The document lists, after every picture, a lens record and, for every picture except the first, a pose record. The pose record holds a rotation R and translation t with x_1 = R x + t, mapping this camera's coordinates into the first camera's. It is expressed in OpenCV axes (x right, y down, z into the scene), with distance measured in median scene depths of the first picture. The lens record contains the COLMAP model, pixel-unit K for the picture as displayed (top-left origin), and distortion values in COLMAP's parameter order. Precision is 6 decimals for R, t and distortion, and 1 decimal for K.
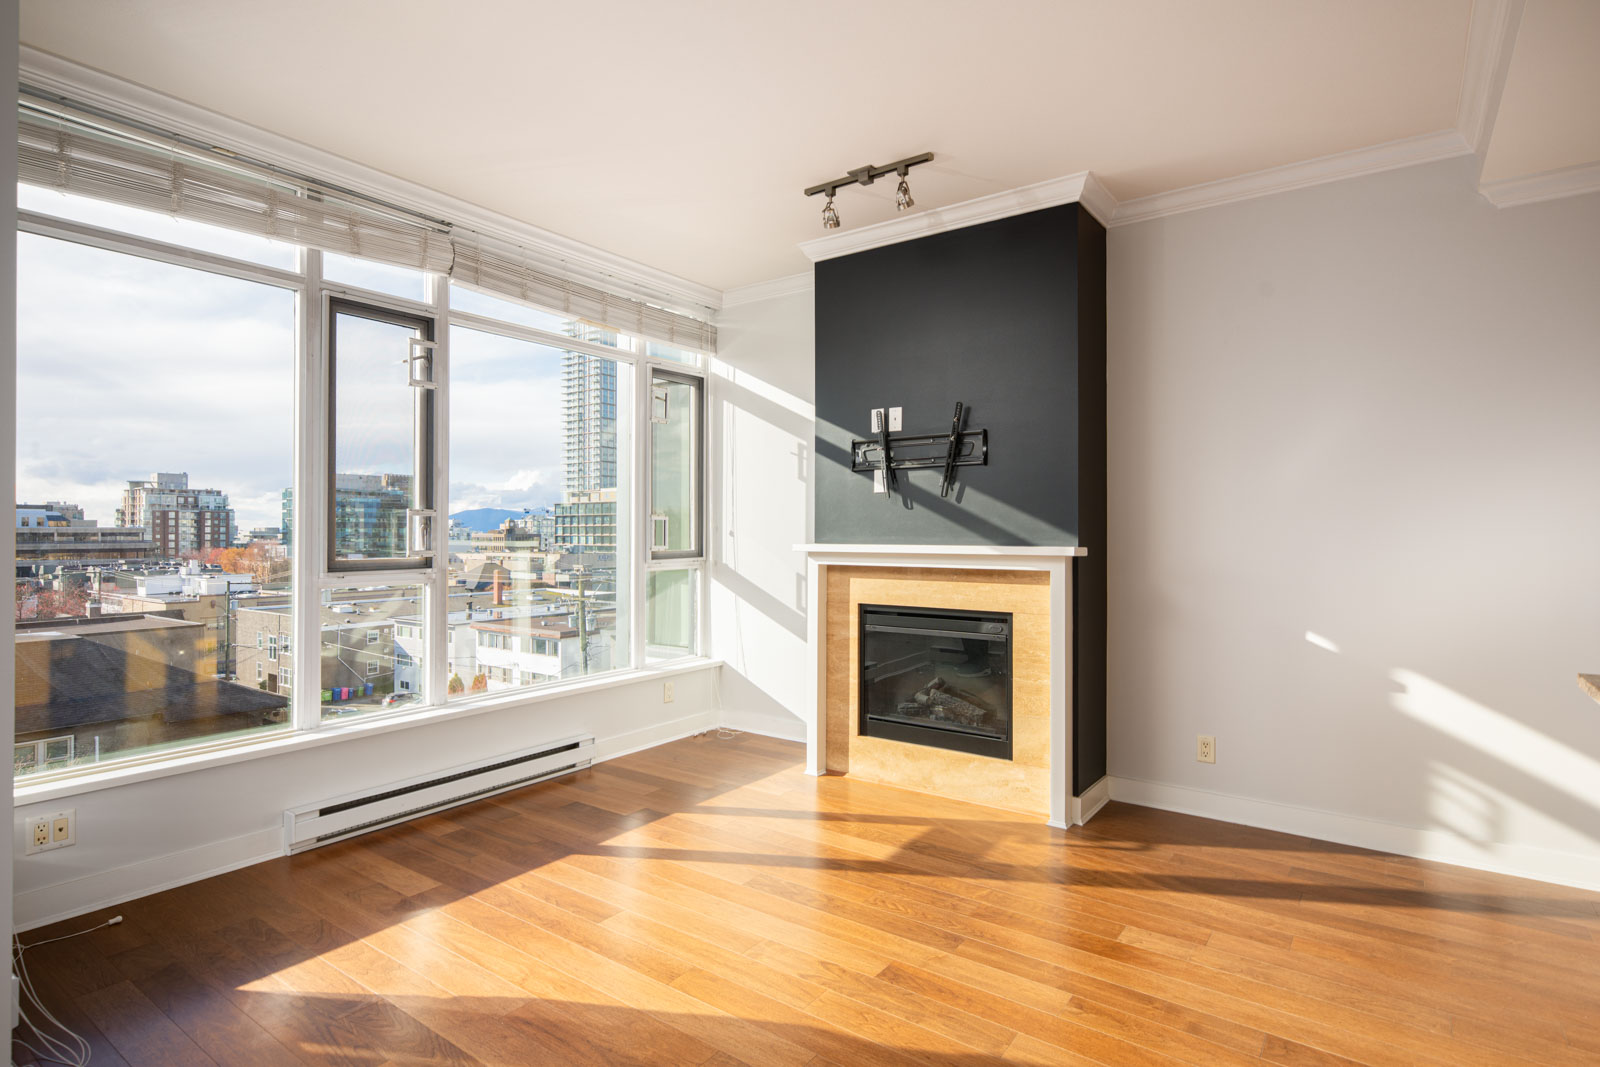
lens RADIAL K [[825.9, 0, 805.0], [0, 825.9, 528.3], [0, 0, 1]] dist [0.002808, 0.003985]
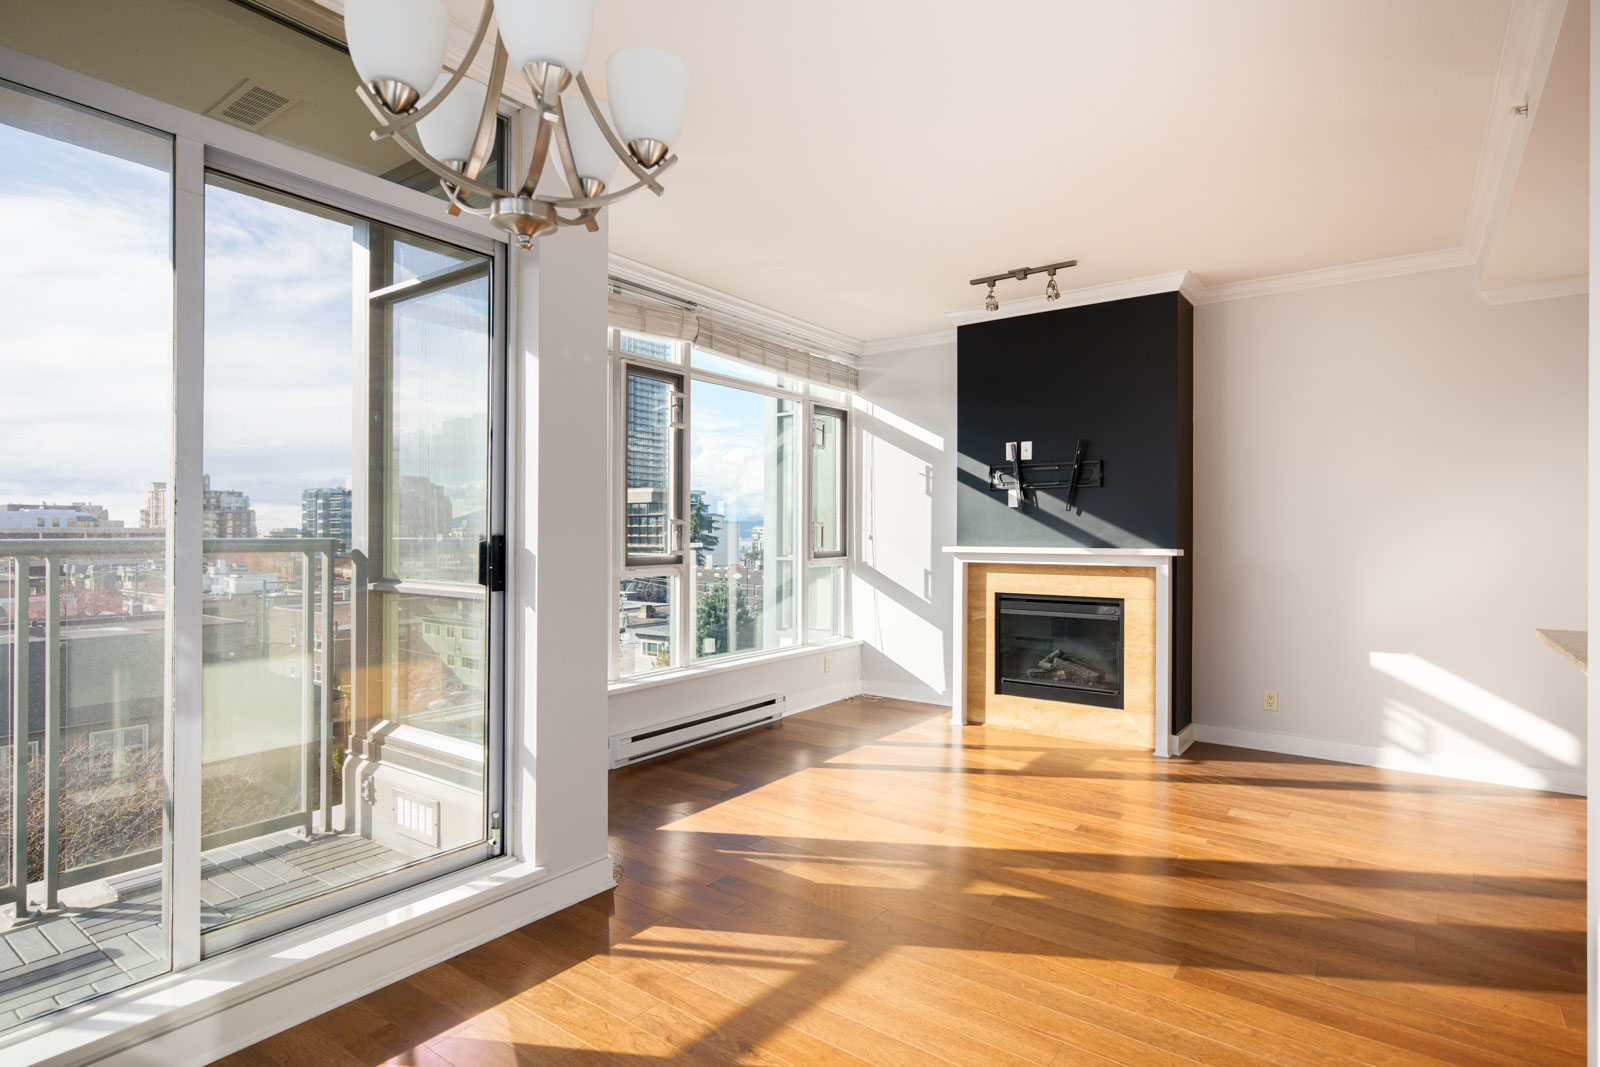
lens RADIAL K [[825.9, 0, 801.5], [0, 825.9, 532.0], [0, 0, 1]] dist [0.002808, 0.003985]
pose [[0.999893, 0.001973, -0.014509, -0.220295], [-0.001934, 0.999995, 0.002679, -0.006319], [0.014515, -0.002650, 0.999891, -0.296308]]
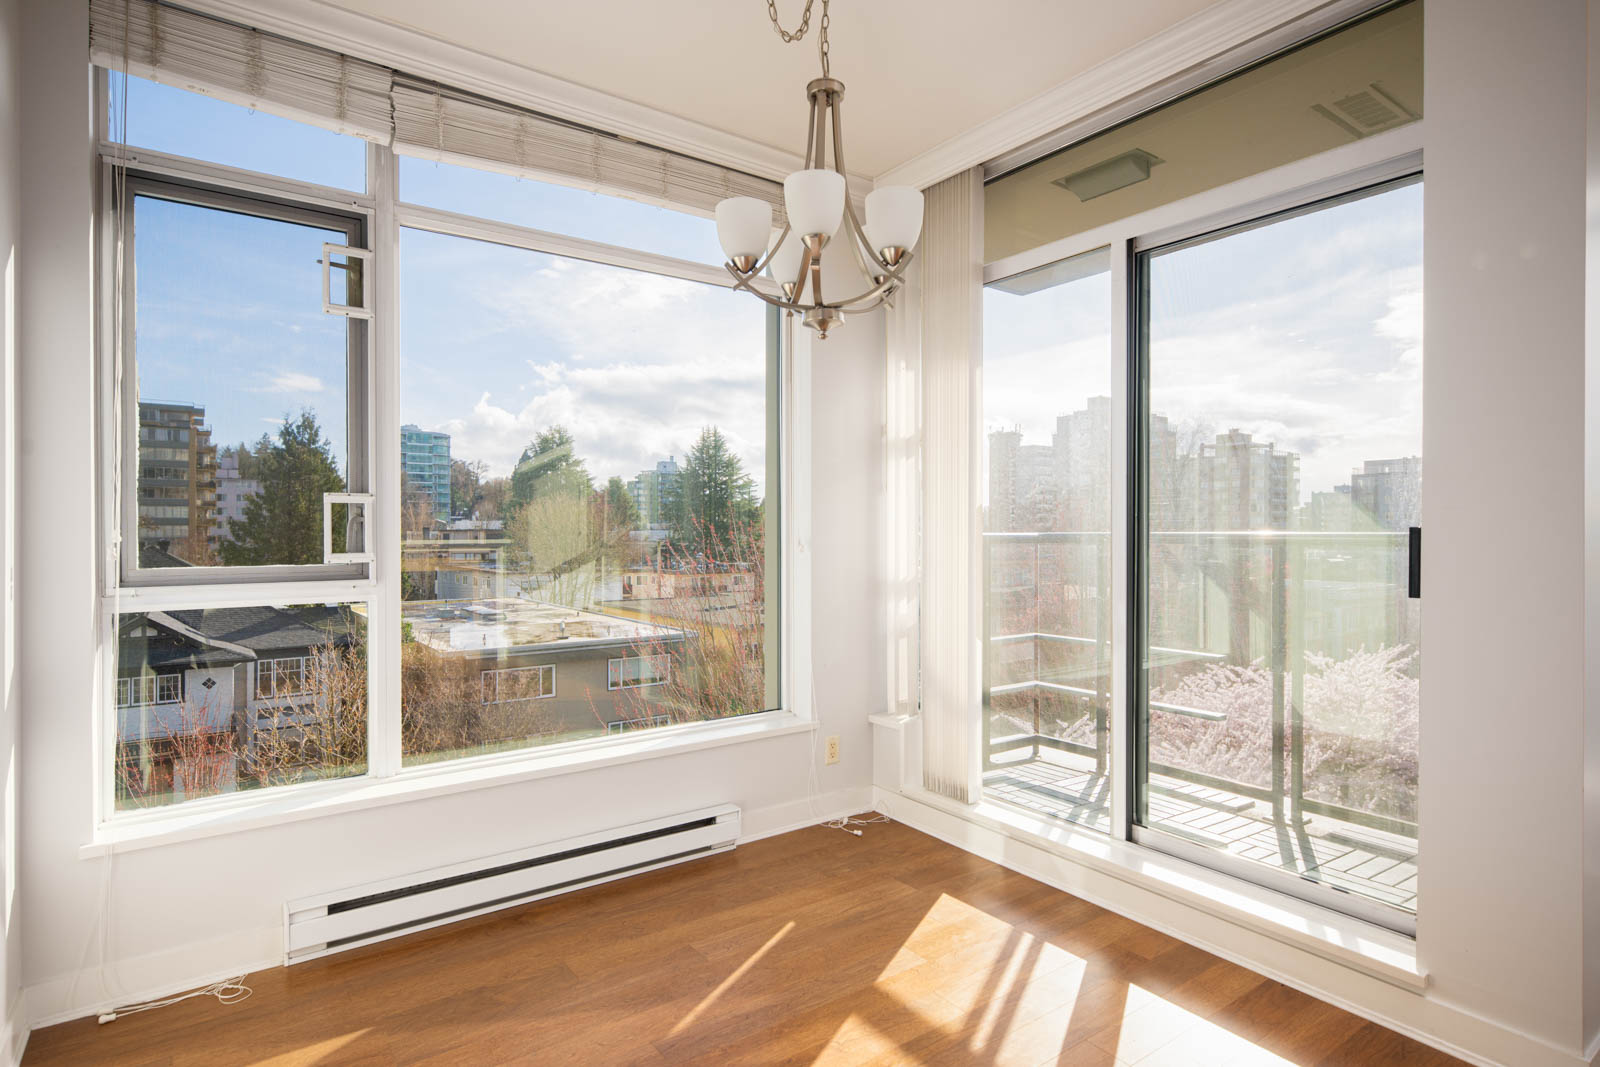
lens RADIAL K [[825.9, 0, 812.5], [0, 825.9, 533.4], [0, 0, 1]] dist [0.002808, 0.003985]
pose [[-0.297788, 0.001919, -0.954630, 0.136229], [0.001233, 0.999998, 0.001626, 0.003334], [0.954631, -0.000693, -0.297790, 0.164393]]
